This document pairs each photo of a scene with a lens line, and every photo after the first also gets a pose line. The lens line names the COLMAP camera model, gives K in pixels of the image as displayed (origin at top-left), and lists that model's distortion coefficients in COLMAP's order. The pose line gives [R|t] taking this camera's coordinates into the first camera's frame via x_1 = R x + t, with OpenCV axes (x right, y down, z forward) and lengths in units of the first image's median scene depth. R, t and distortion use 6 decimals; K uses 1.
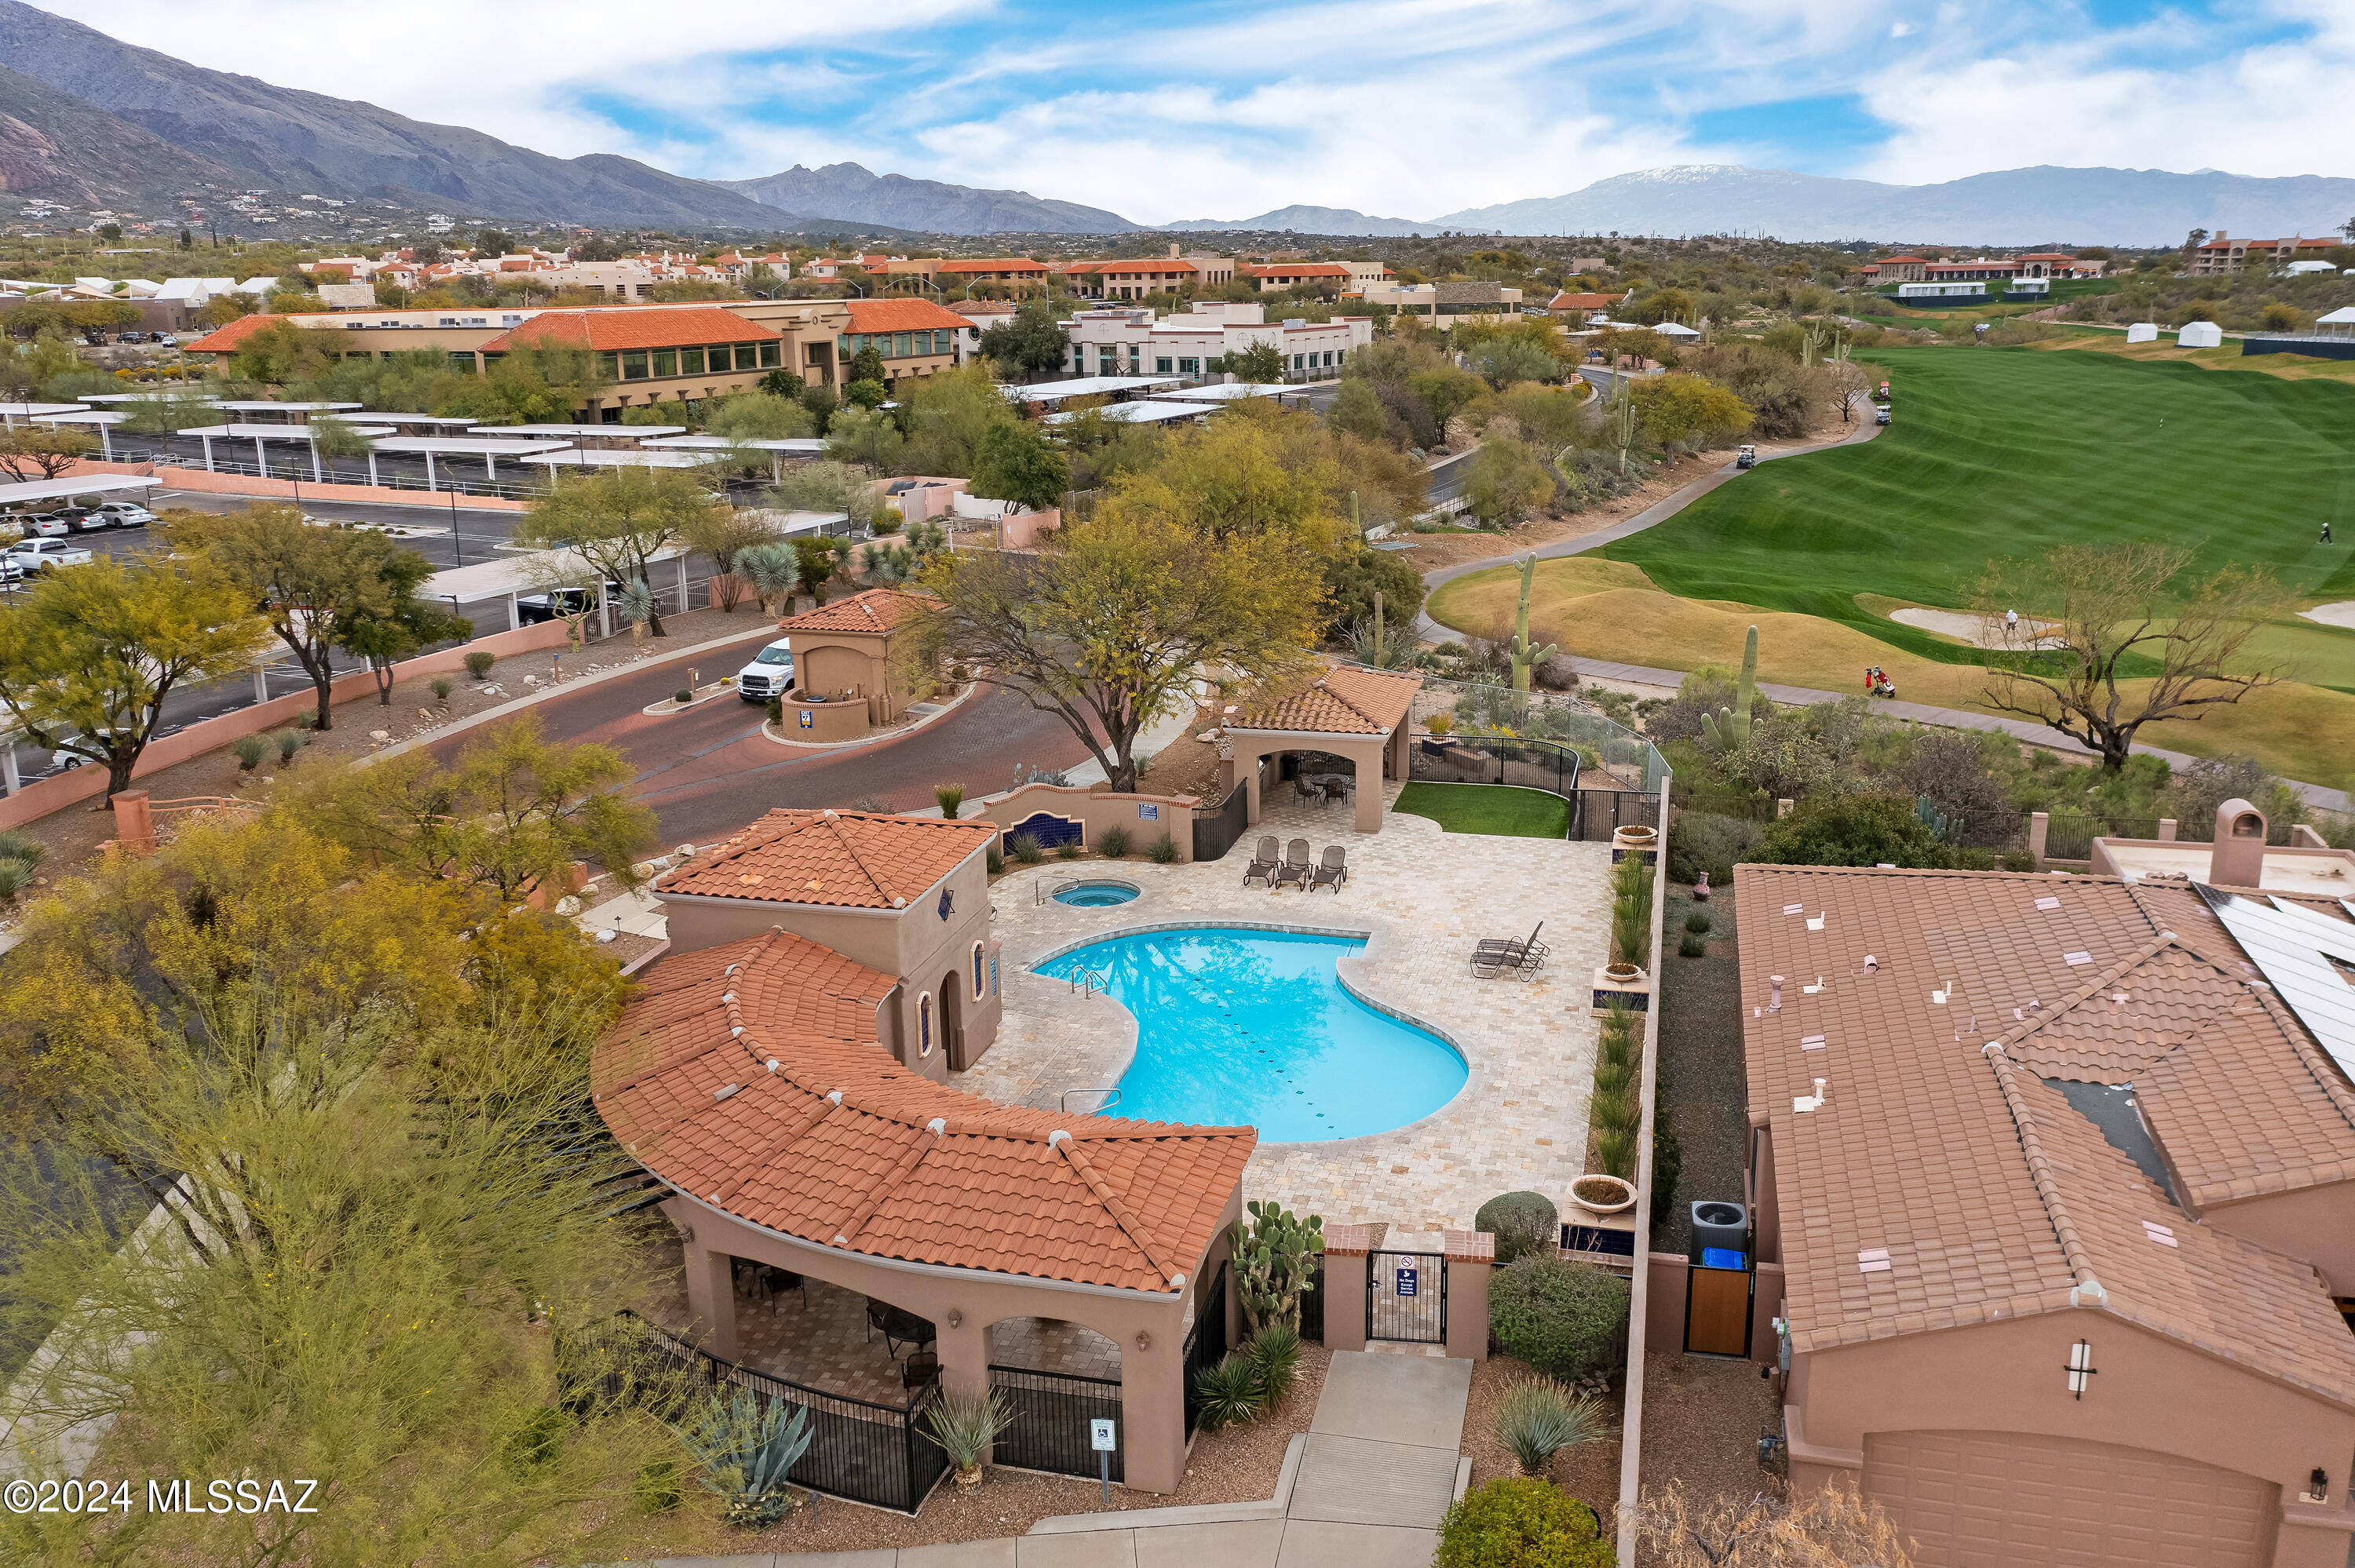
lens RADIAL K [[1890.3, 0, 1174.2], [0, 1890.3, 777.9], [0, 0, 1]] dist [-0.012677, 0.003381]
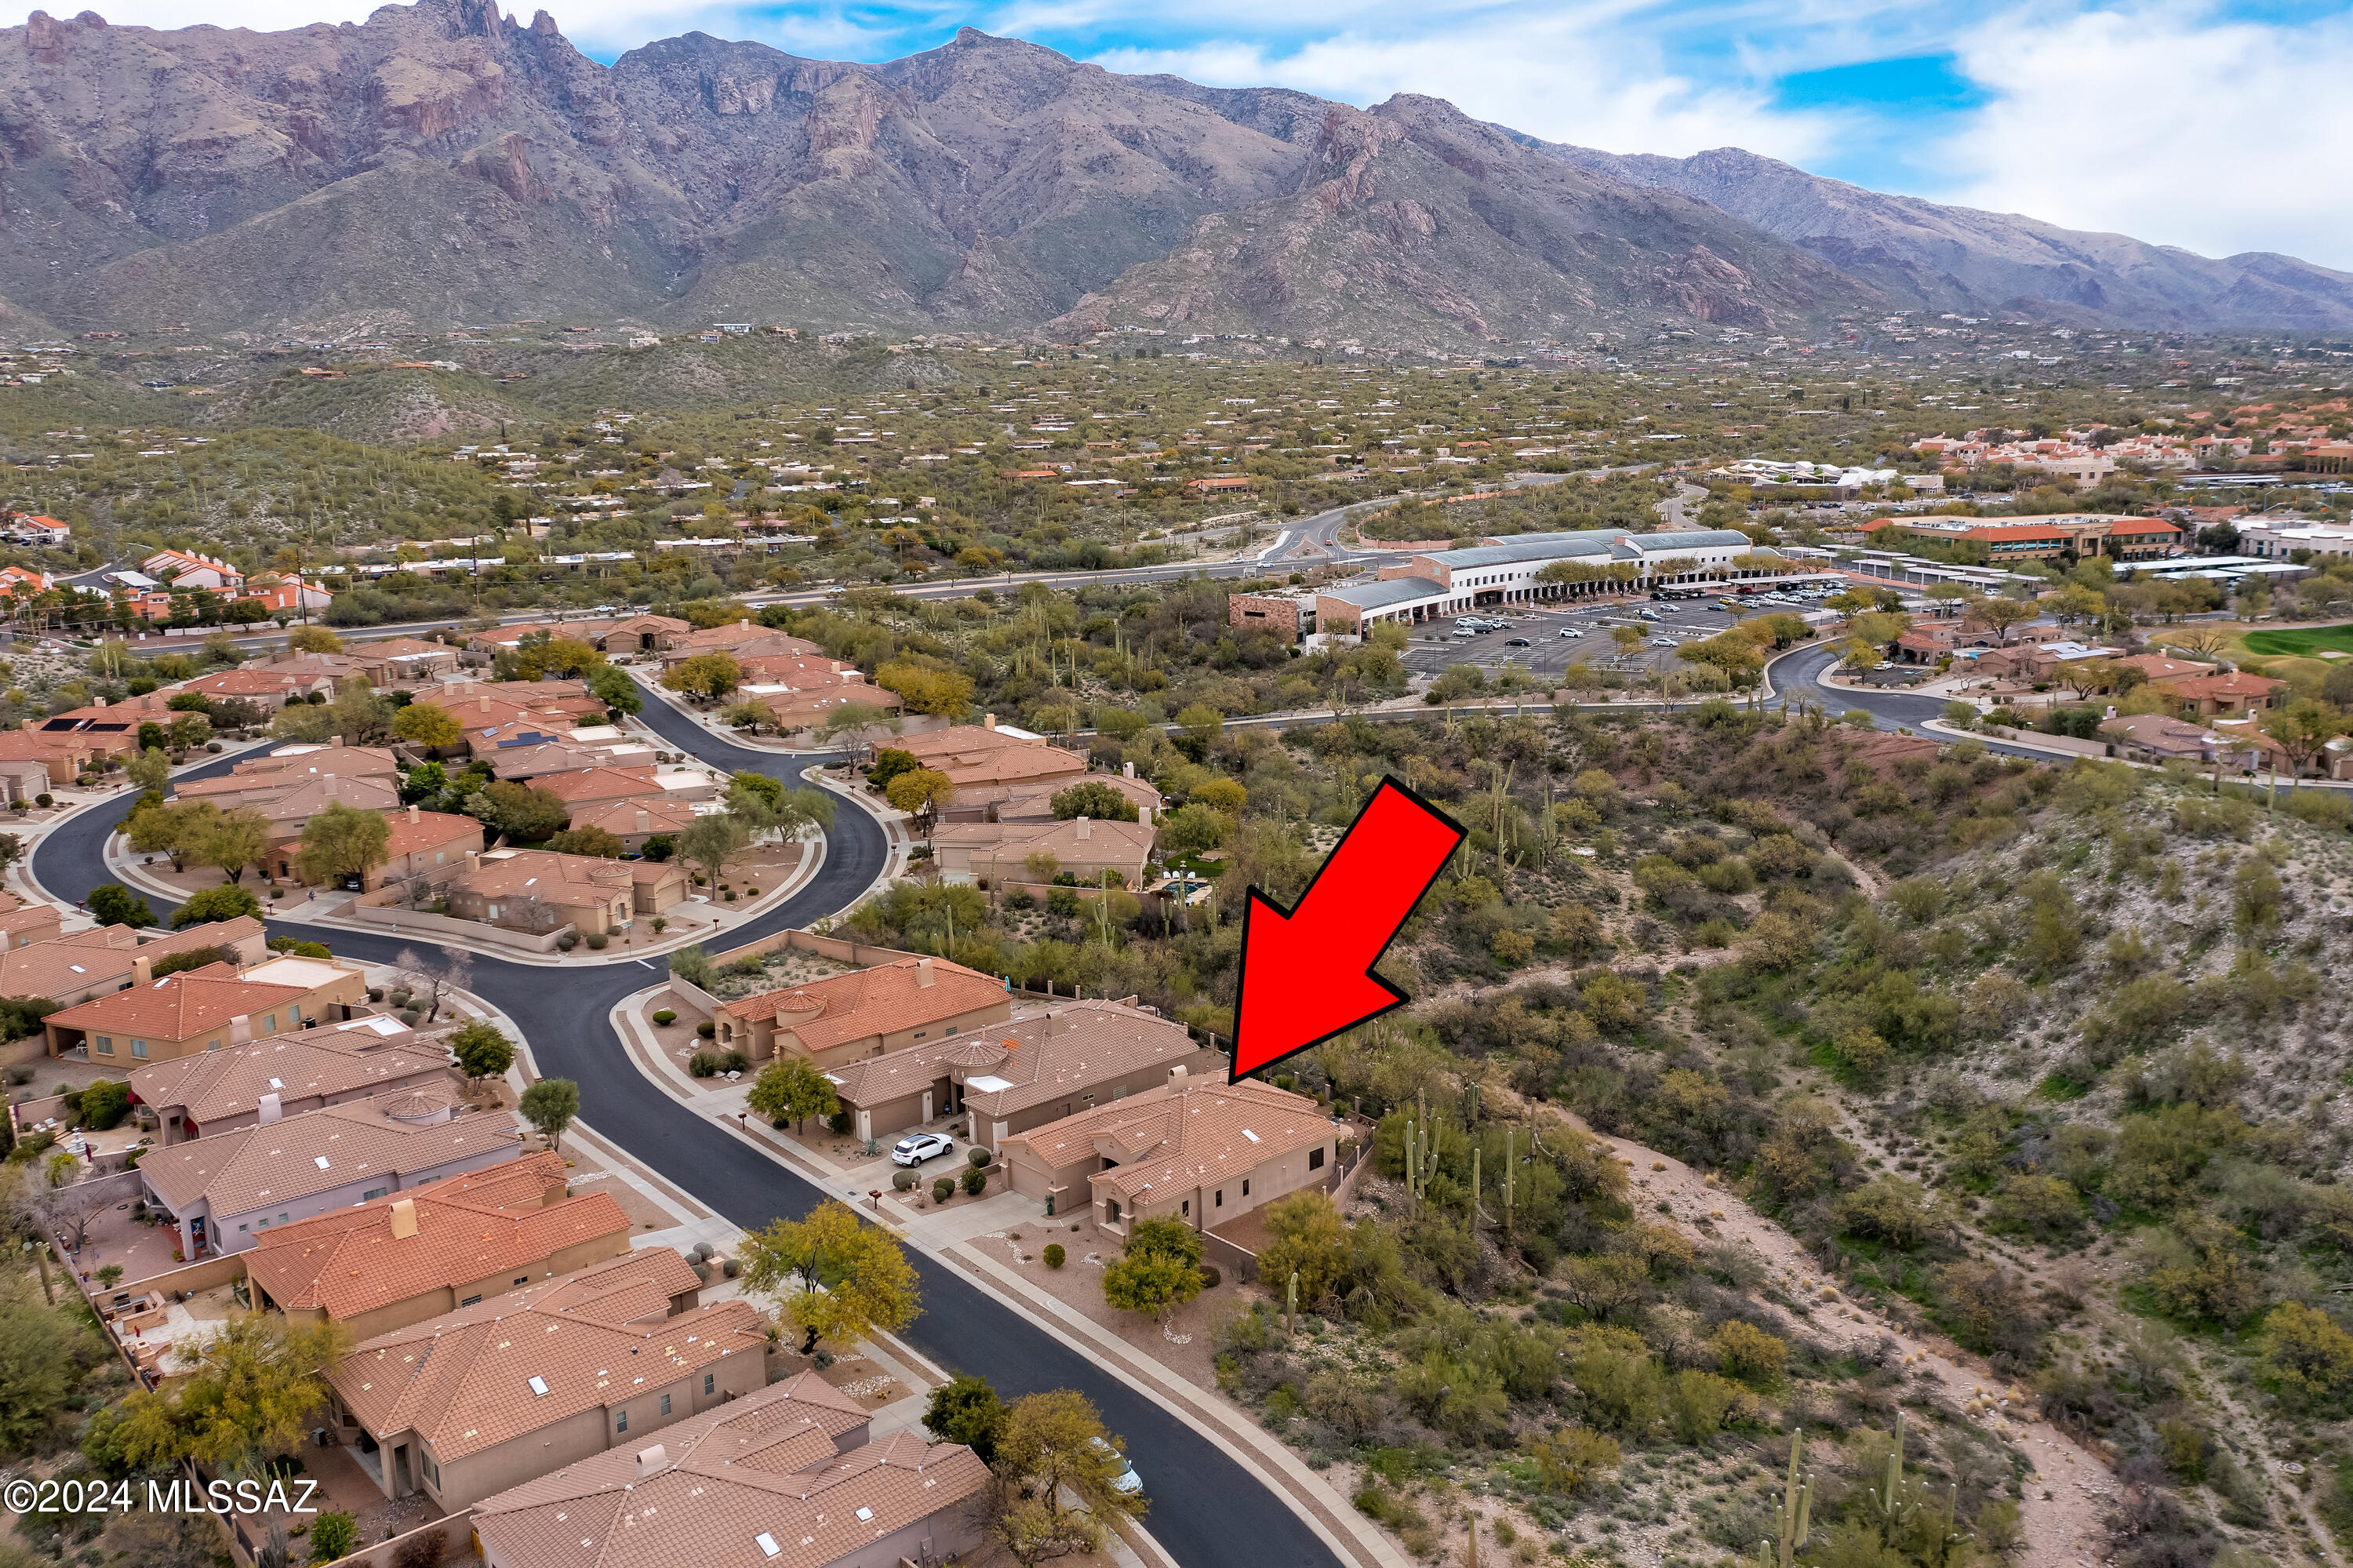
lens RADIAL K [[1877.0, 0, 1174.3], [0, 1877.0, 773.5], [0, 0, 1]] dist [-0.007811, -0.004899]
pose [[0.698382, 0.143672, -0.701157, 0.214192], [-0.176655, 0.983938, 0.025660, 0.066103], [0.693582, 0.105942, 0.712545, -0.456076]]
